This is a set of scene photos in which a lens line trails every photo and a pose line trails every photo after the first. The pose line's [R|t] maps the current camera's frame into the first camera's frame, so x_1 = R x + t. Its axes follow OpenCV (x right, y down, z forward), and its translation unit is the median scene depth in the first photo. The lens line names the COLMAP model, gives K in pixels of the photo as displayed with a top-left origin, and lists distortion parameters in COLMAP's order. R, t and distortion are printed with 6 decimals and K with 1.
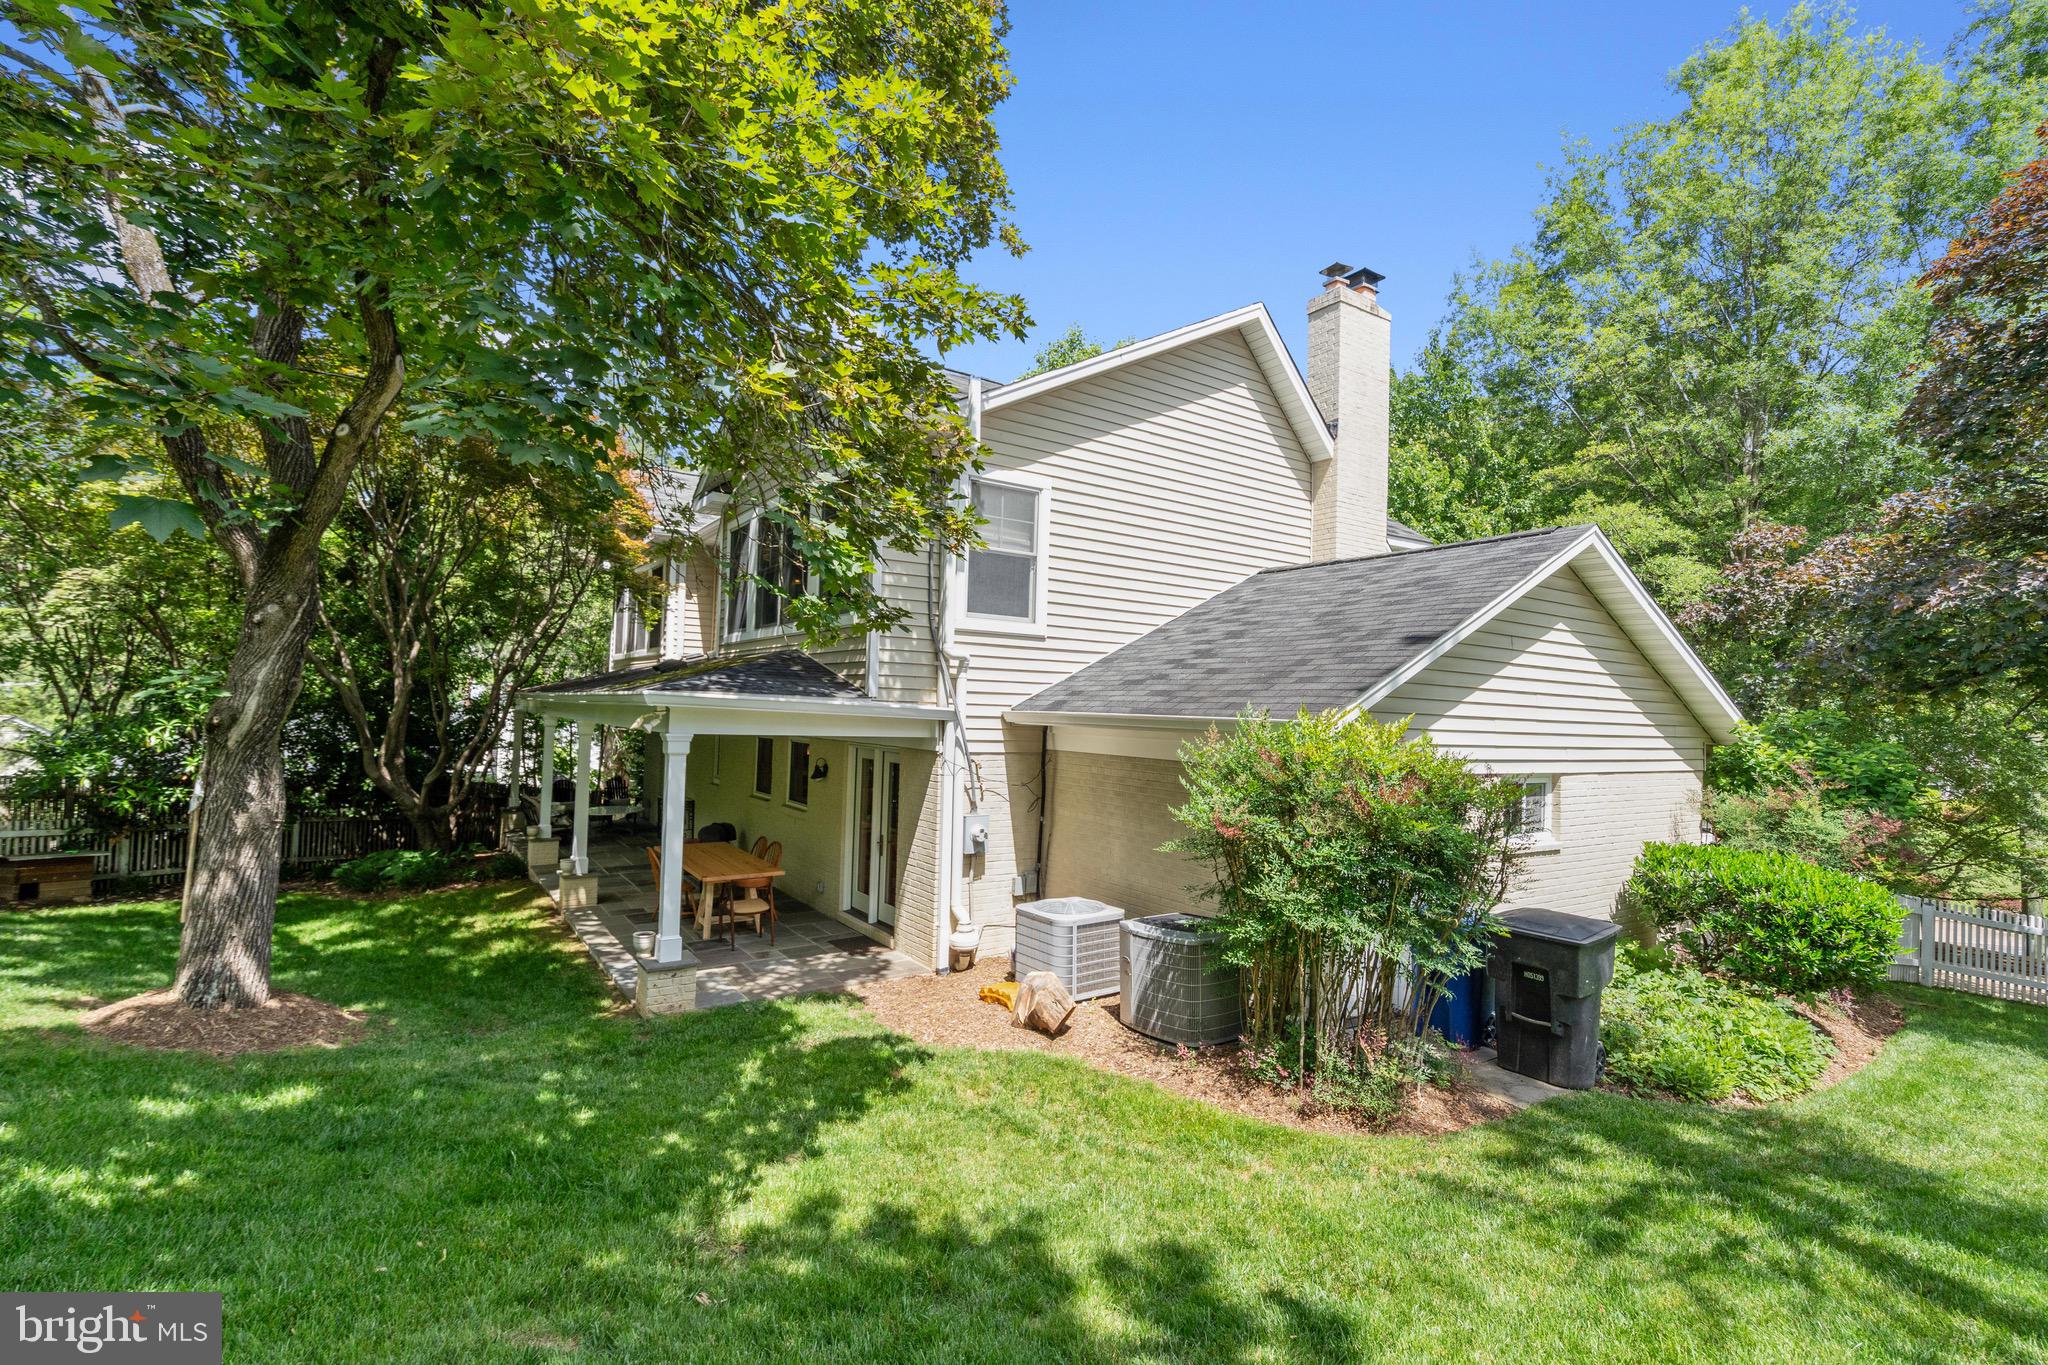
lens RADIAL K [[932.5, 0, 1013.6], [0, 932.5, 686.7], [0, 0, 1]] dist [-0.000530, -0.000252]
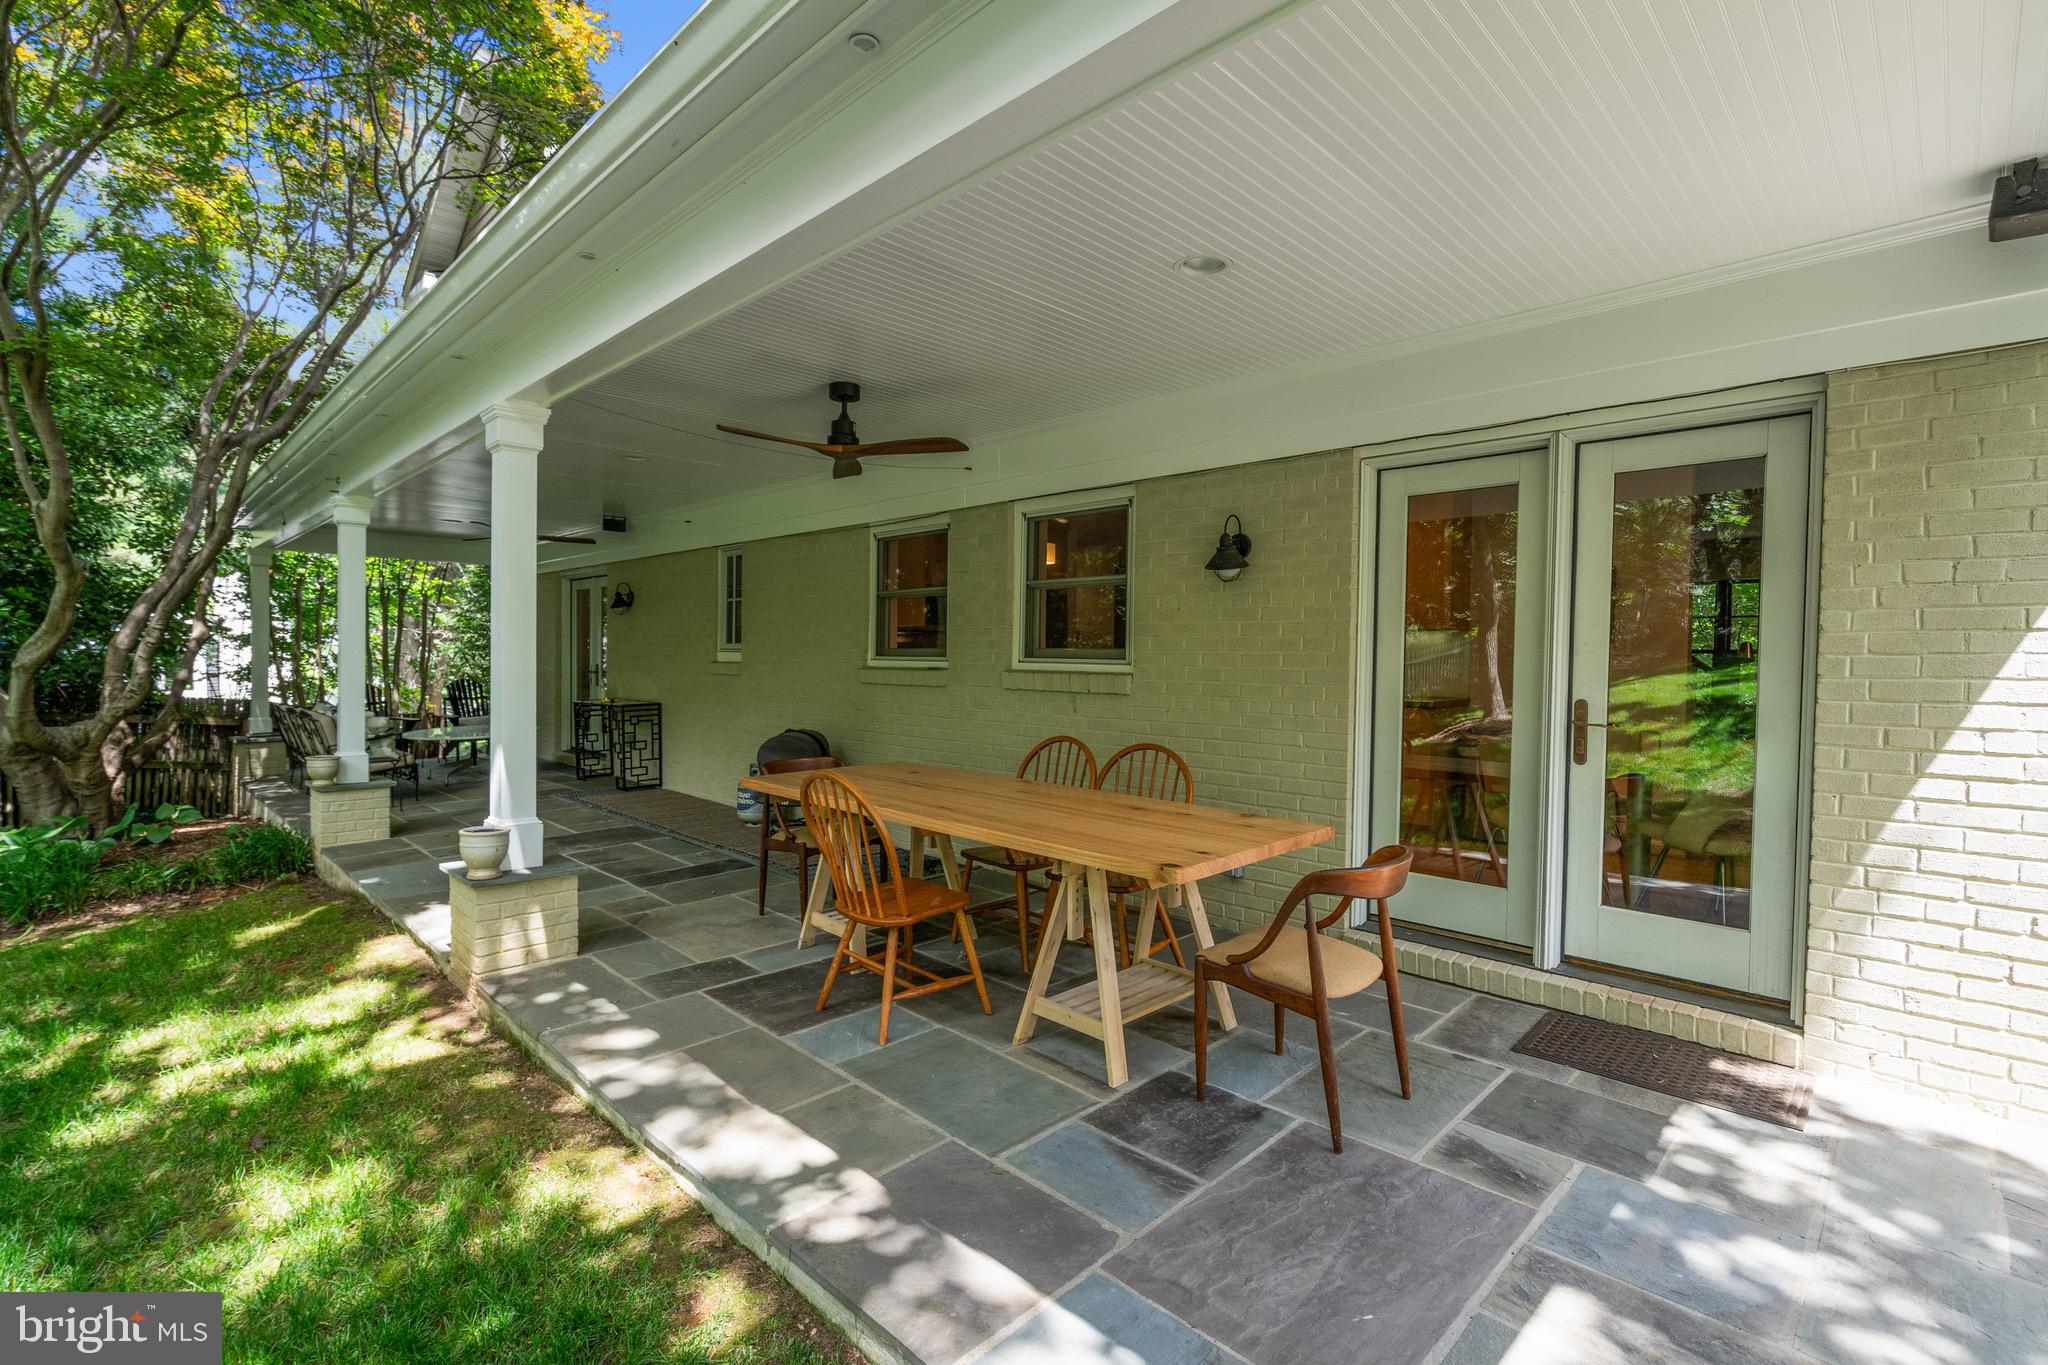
lens RADIAL K [[932.5, 0, 1016.6], [0, 932.5, 684.0], [0, 0, 1]] dist [-0.000530, -0.000252]
pose [[0.979187, -0.023937, 0.201544, -0.525405], [0.011911, 0.998087, 0.060673, 0.171151], [-0.202611, -0.057010, 0.977598, 0.942979]]
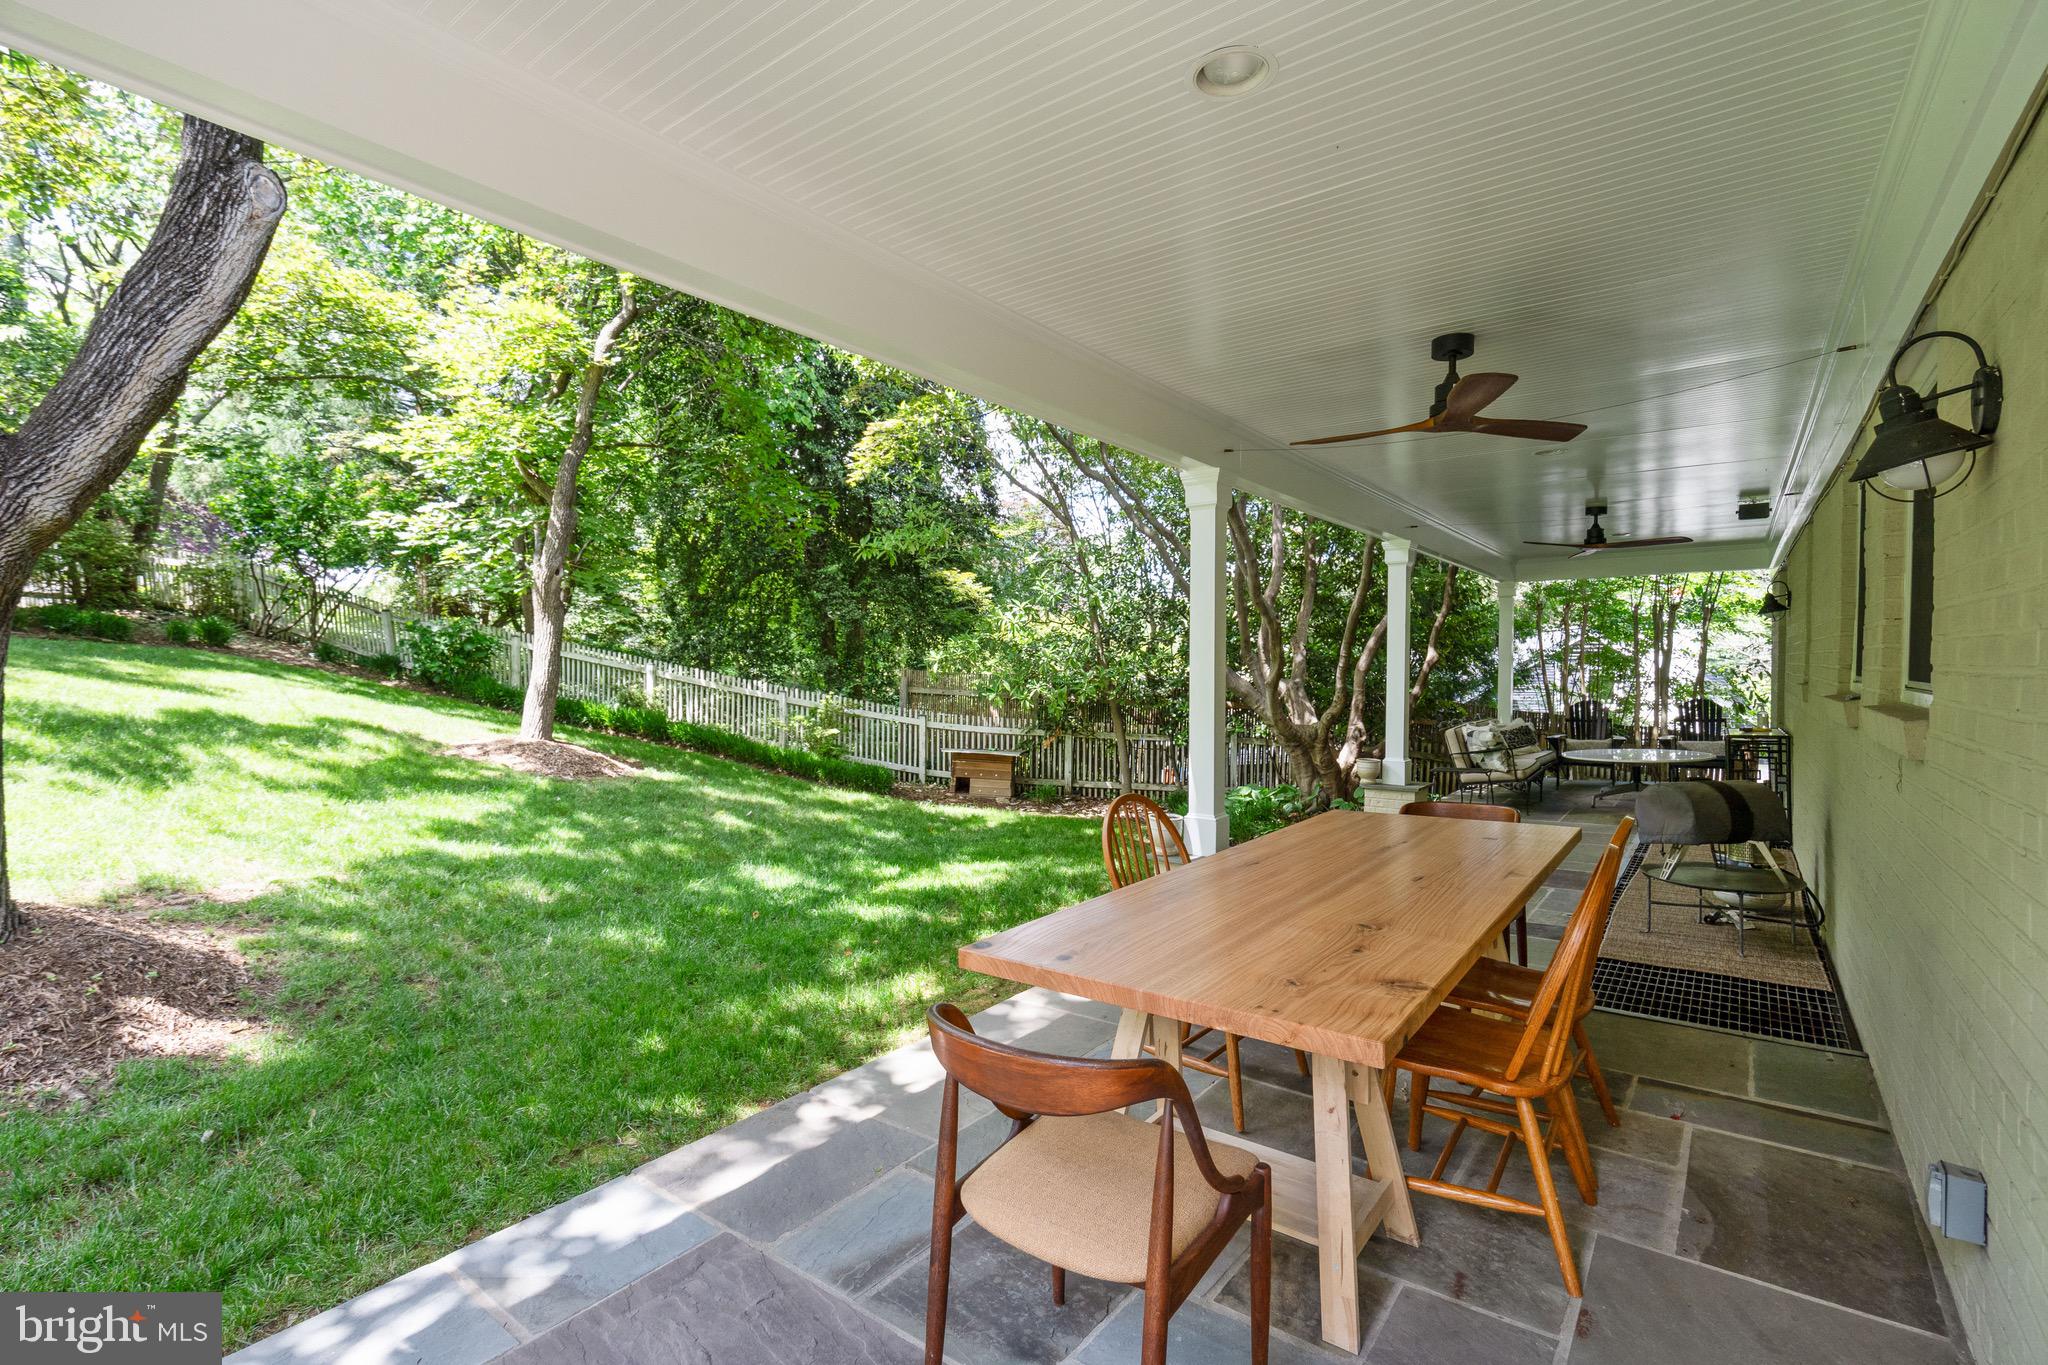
lens RADIAL K [[932.5, 0, 1006.1], [0, 932.5, 678.6], [0, 0, 1]] dist [-0.000530, -0.000252]
pose [[0.320403, -0.012988, -0.947192, -0.160023], [0.029018, 0.999571, -0.003890, 0.182184], [0.946837, -0.026239, 0.320642, 1.171513]]
